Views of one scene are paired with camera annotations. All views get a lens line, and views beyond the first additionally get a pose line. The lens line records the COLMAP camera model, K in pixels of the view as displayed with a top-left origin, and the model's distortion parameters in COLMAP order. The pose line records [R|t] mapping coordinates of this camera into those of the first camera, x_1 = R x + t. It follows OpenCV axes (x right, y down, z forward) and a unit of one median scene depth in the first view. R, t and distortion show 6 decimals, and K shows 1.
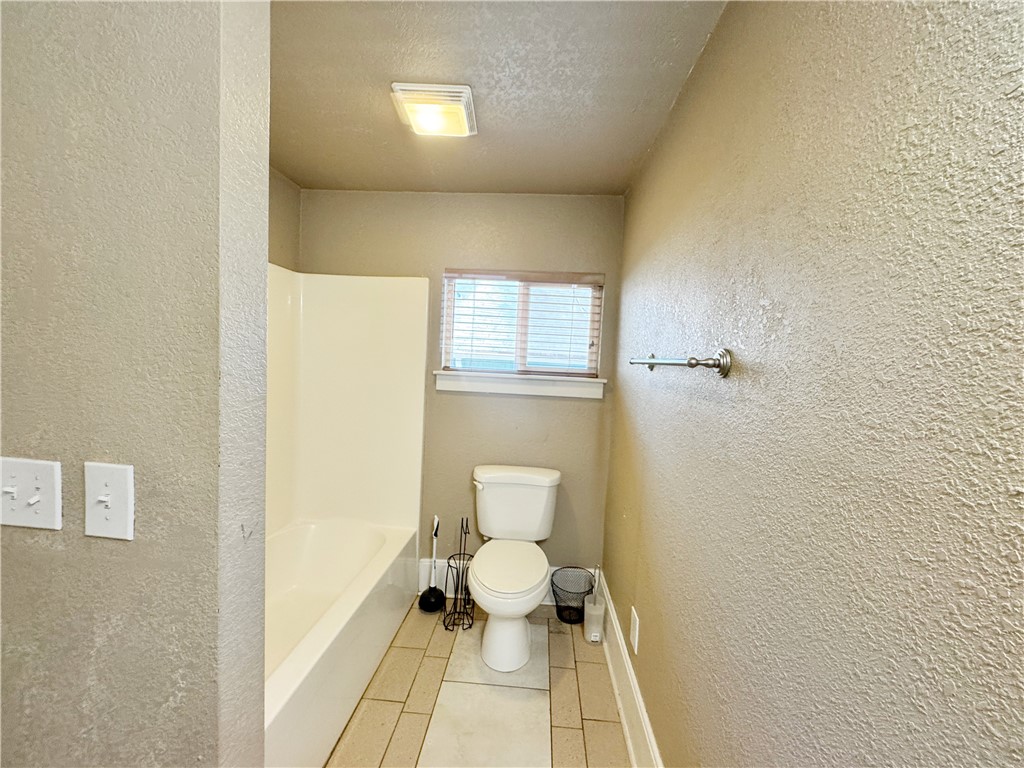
lens RADIAL K [[407.8, 0, 513.7], [0, 407.8, 384.6], [0, 0, 1]] dist [-0.003123, 0.000319]
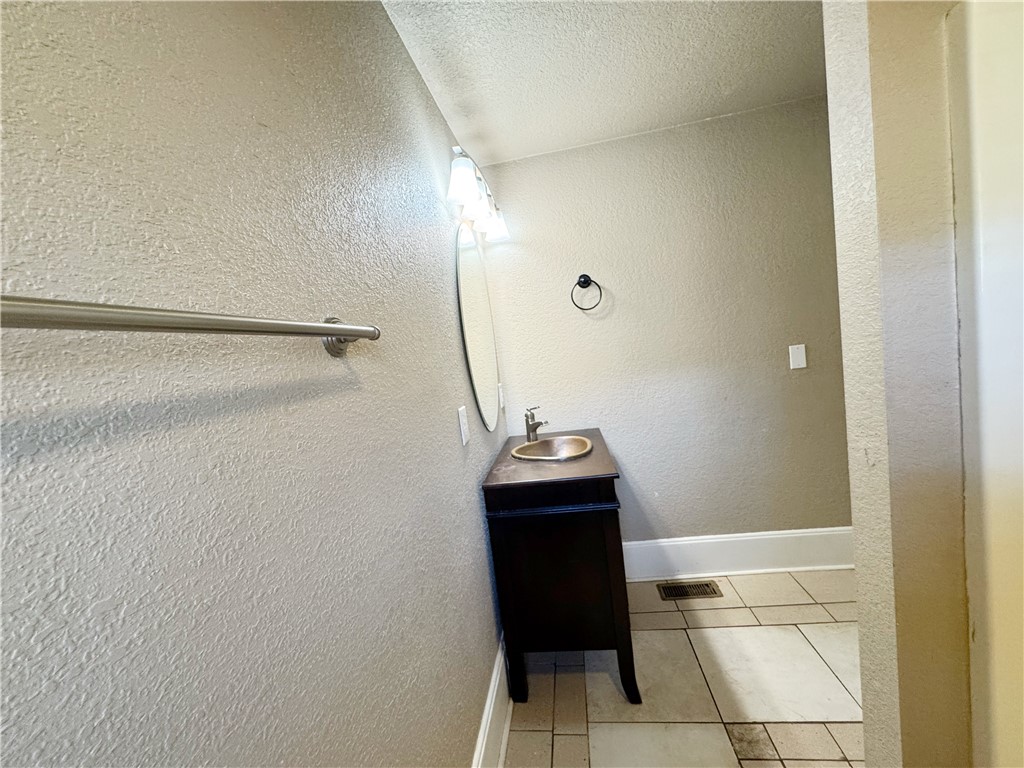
lens RADIAL K [[407.8, 0, 512.8], [0, 407.8, 384.6], [0, 0, 1]] dist [-0.003123, 0.000319]
pose [[-0.994366, 0.071364, 0.078376, 0.169635], [0.082212, 0.985969, 0.145277, -0.060352], [-0.066909, 0.150902, -0.986282, 2.088327]]
